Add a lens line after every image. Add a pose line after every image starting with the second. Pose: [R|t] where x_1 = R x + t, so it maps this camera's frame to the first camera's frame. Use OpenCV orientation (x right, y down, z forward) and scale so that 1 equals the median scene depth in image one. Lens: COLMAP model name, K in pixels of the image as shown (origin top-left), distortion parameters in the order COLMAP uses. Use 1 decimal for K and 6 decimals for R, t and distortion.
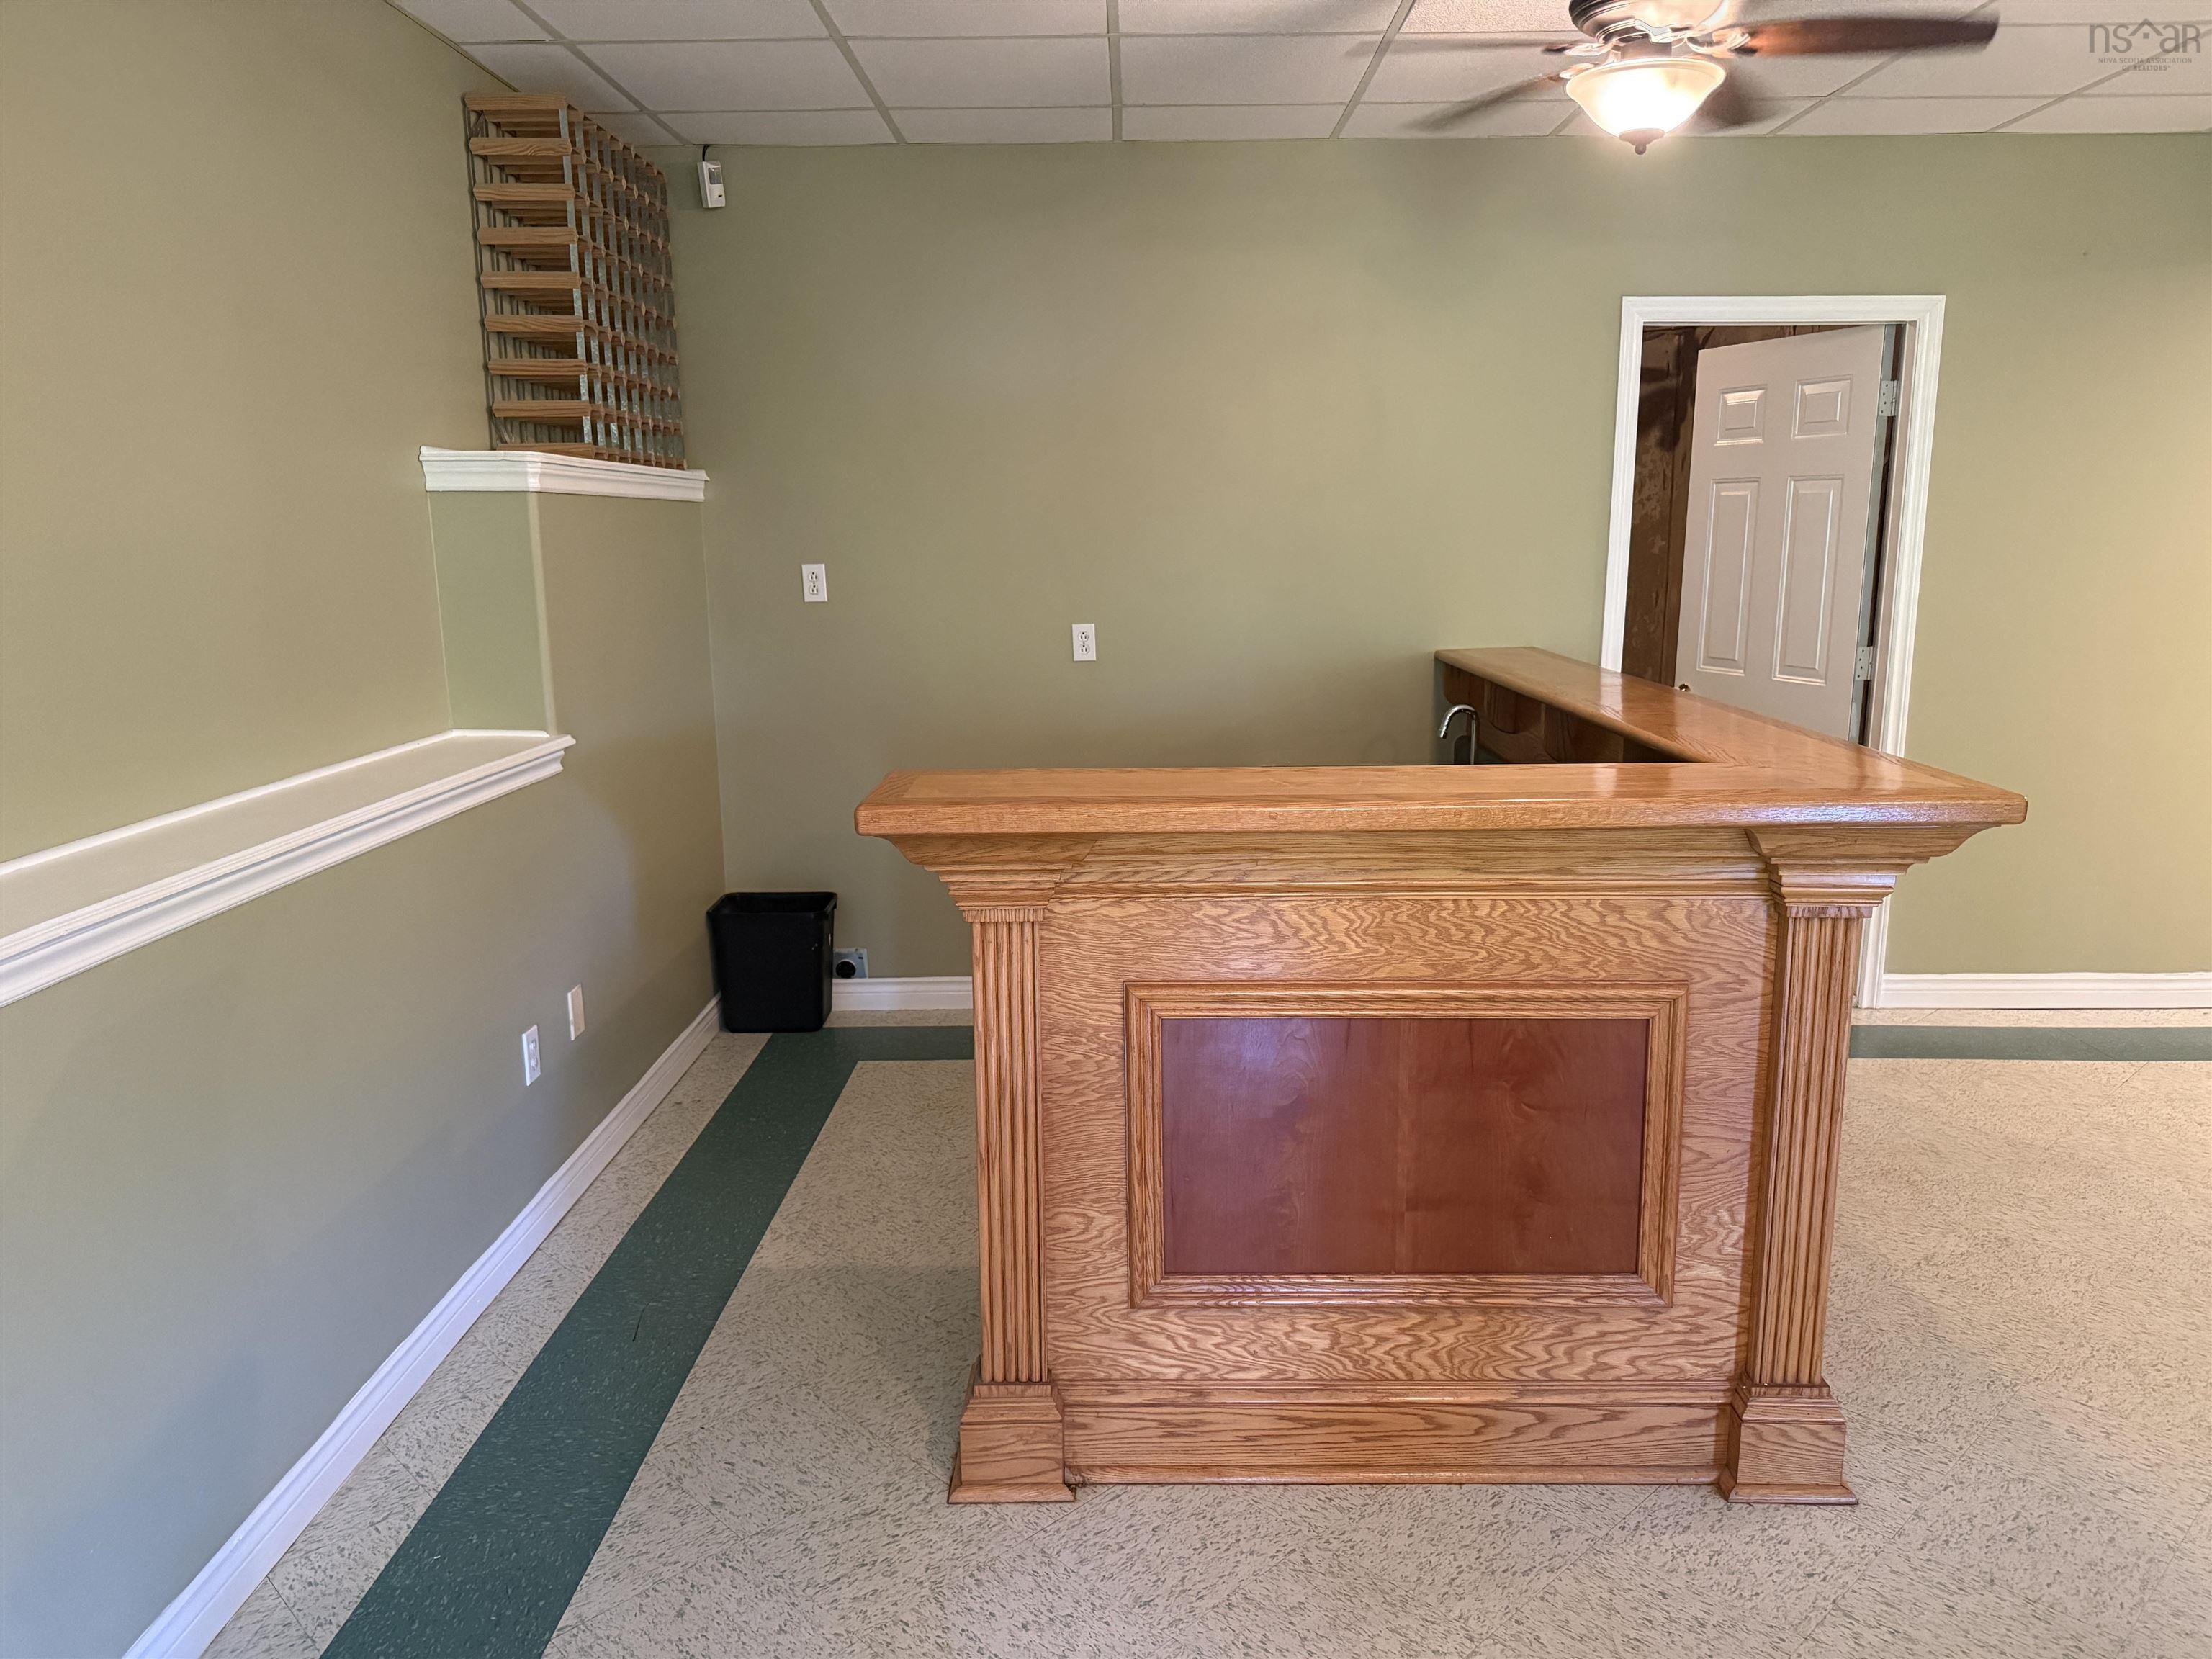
lens RADIAL K [[1609.1, 0, 1106.0], [0, 1609.1, 829.5], [0, 0, 1]] dist [0.011600, -0.002123]
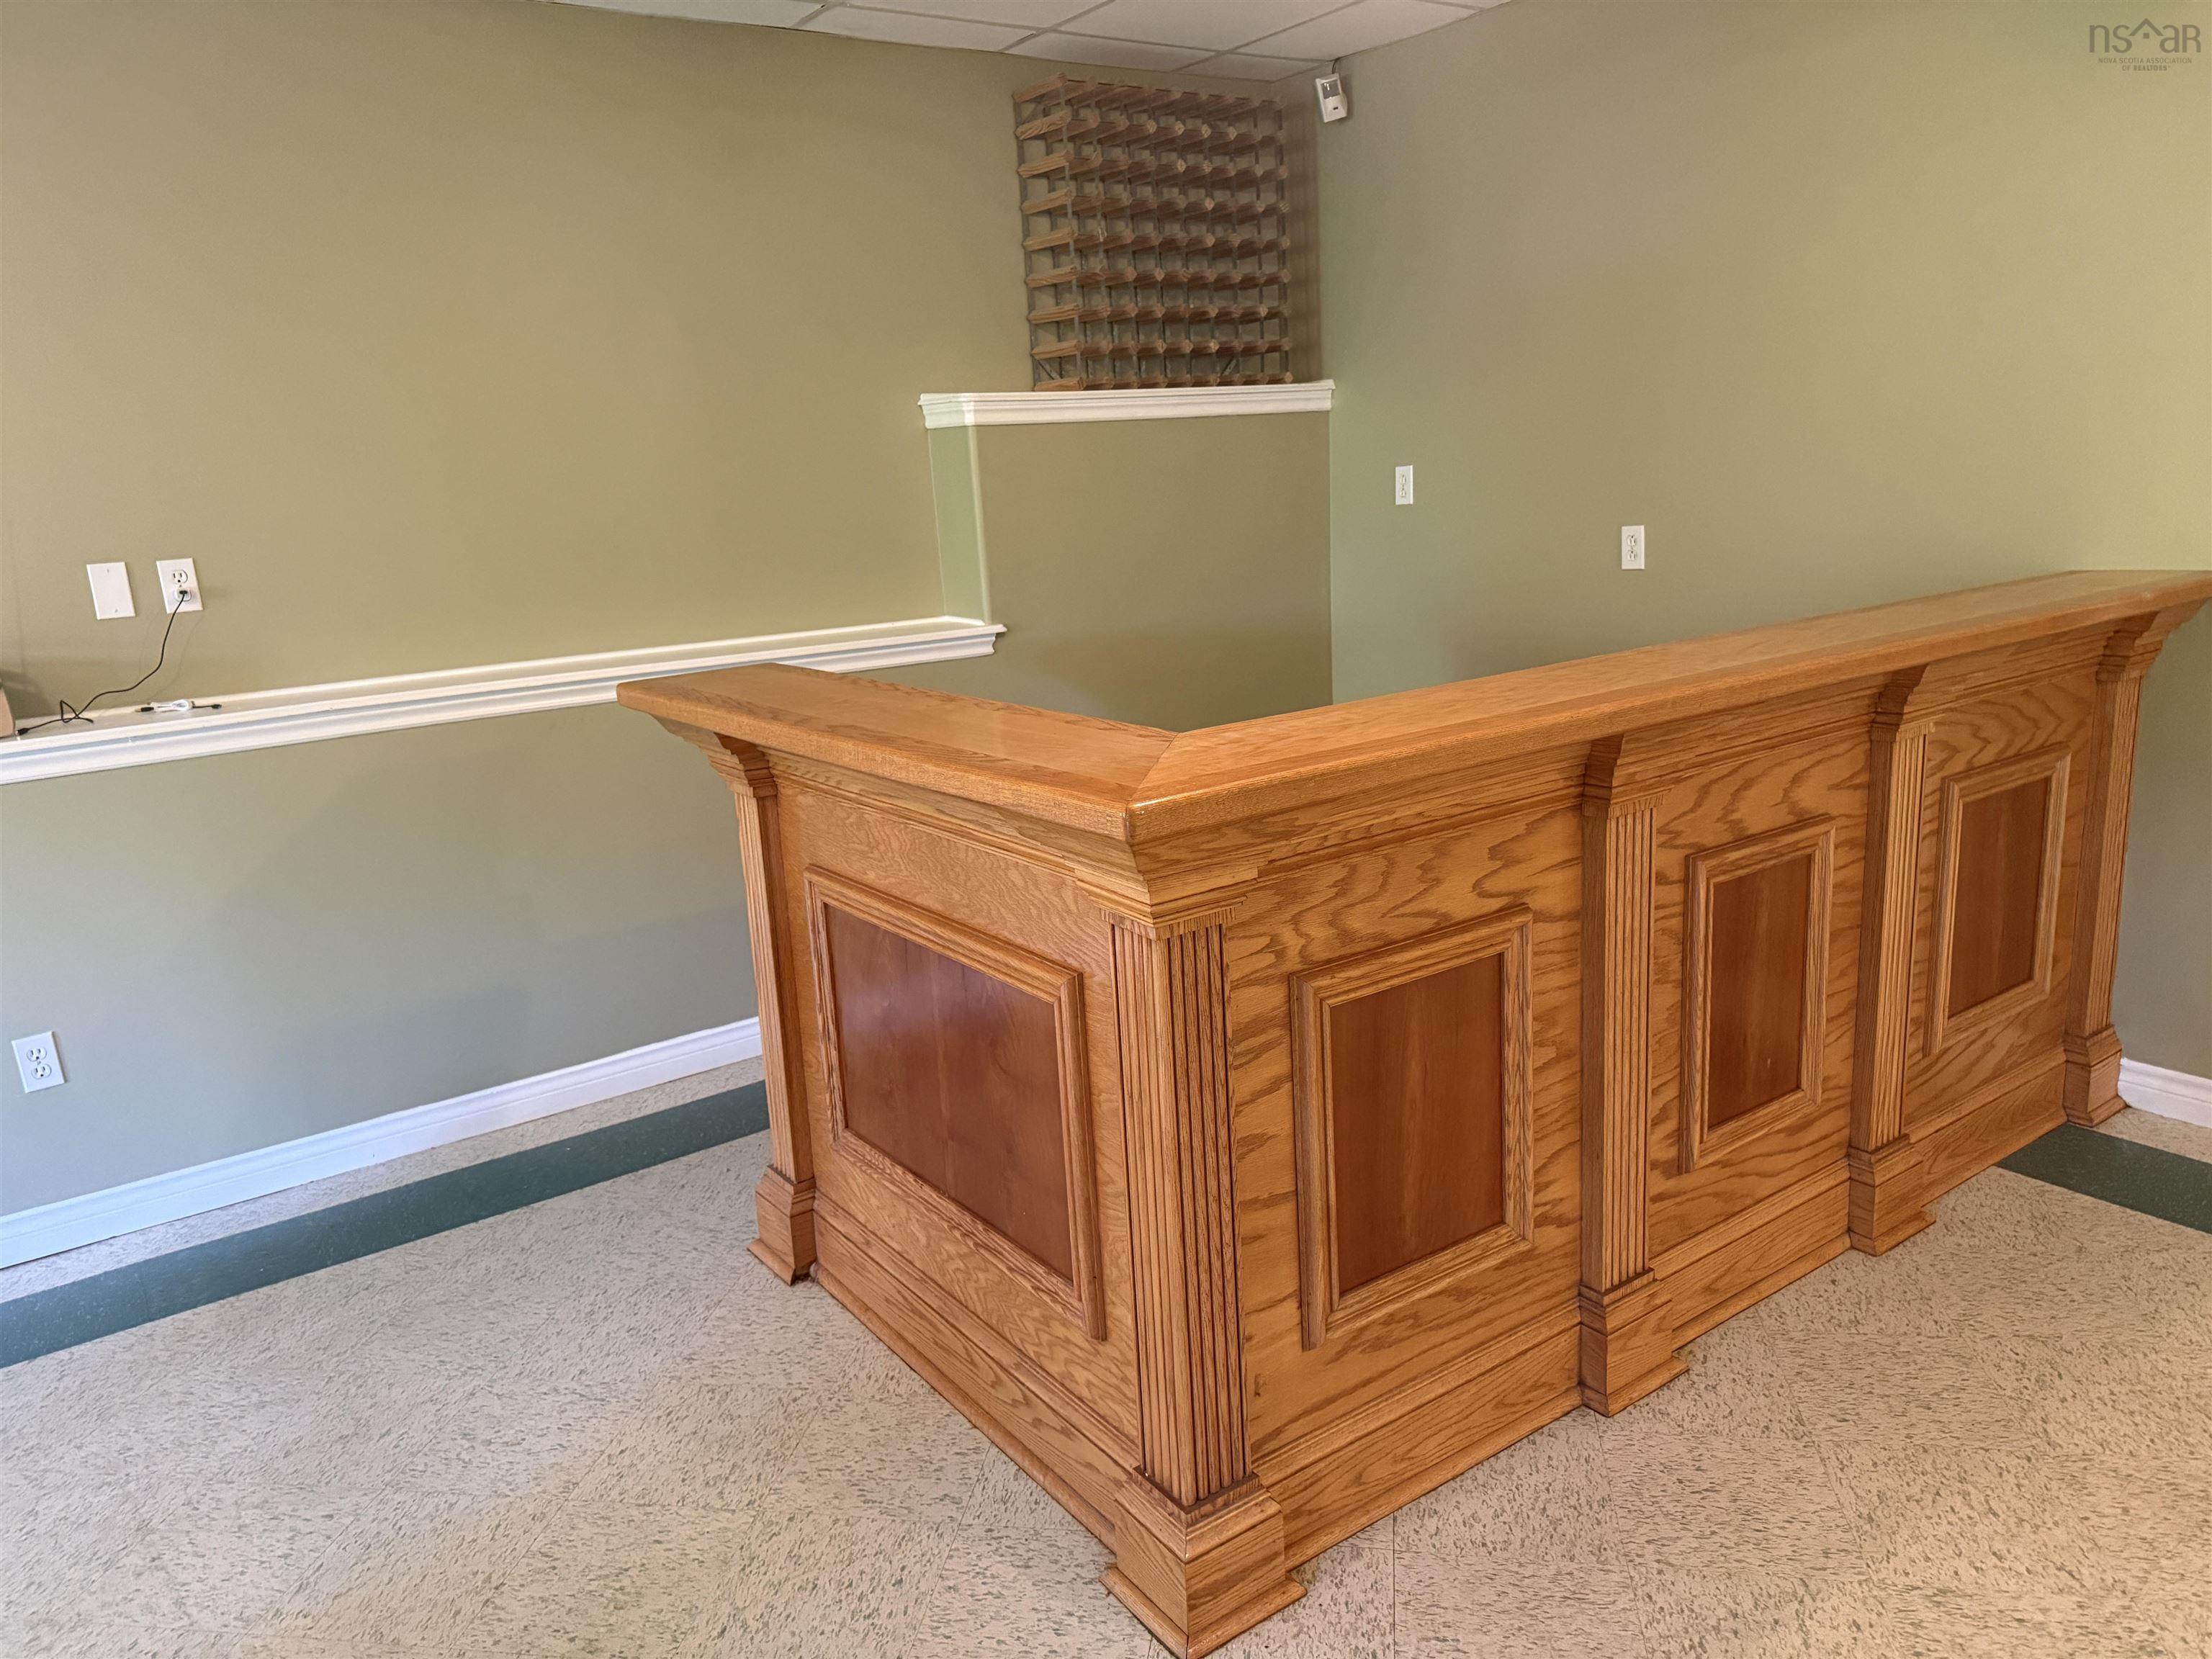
lens RADIAL K [[1552.9, 0, 1106.0], [0, 1552.9, 829.5], [0, 0, 1]] dist [0.083777, -0.098190]
pose [[0.588497, 0.157934, -0.792924, 0.698489], [-0.094733, 0.987449, 0.126370, -0.061487], [0.802930, 0.000748, 0.596073, 0.351874]]
